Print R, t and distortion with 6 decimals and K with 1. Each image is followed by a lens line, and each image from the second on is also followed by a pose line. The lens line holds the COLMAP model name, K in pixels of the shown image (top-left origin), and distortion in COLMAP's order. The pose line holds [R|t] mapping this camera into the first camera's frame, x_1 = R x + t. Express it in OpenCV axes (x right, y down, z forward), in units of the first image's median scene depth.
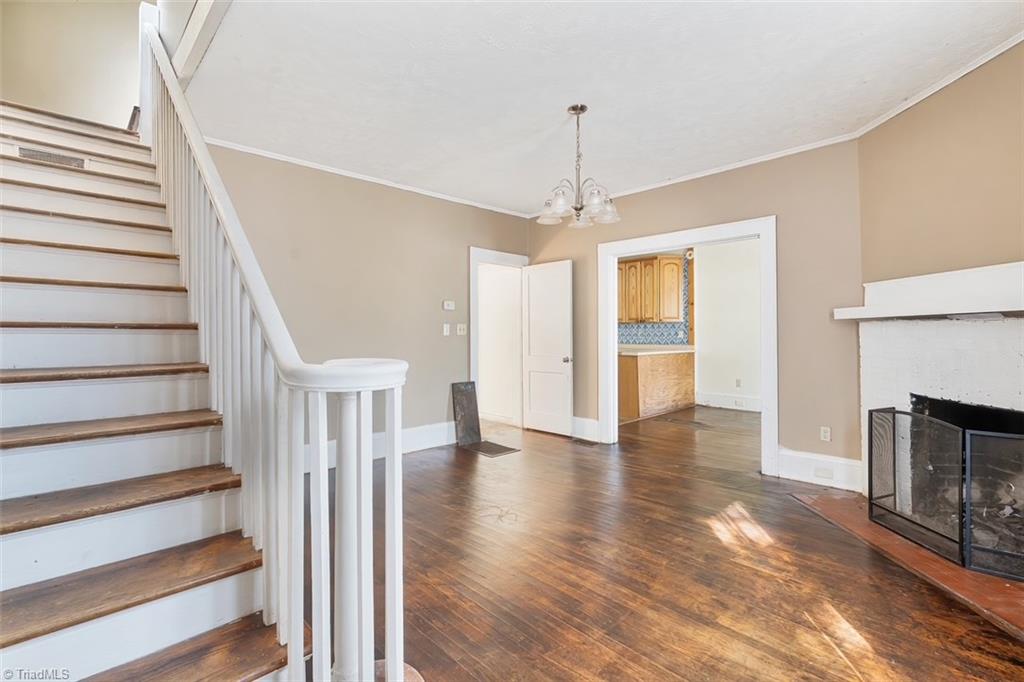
lens RADIAL K [[468.5, 0, 509.2], [0, 468.5, 335.5], [0, 0, 1]] dist [0.001765, 0.000045]
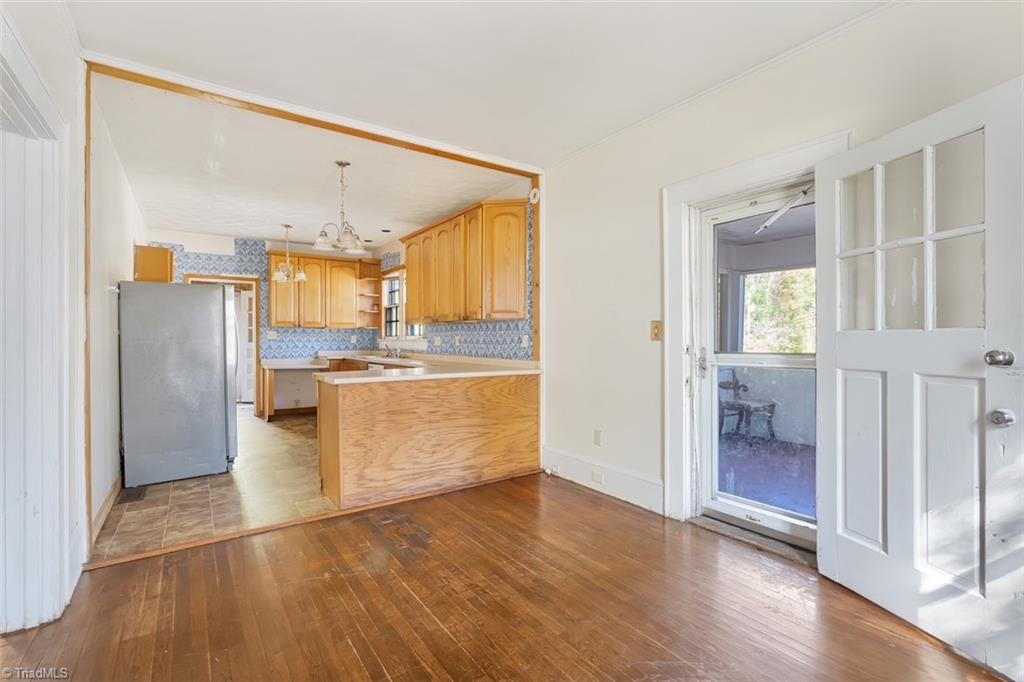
lens RADIAL K [[468.5, 0, 514.4], [0, 468.5, 344.2], [0, 0, 1]] dist [0.001765, 0.000045]
pose [[0.986957, 0.003985, -0.160935, 0.447271], [-0.002641, 0.999960, 0.008568, -0.003425], [0.160962, -0.008031, 0.986928, 0.451916]]
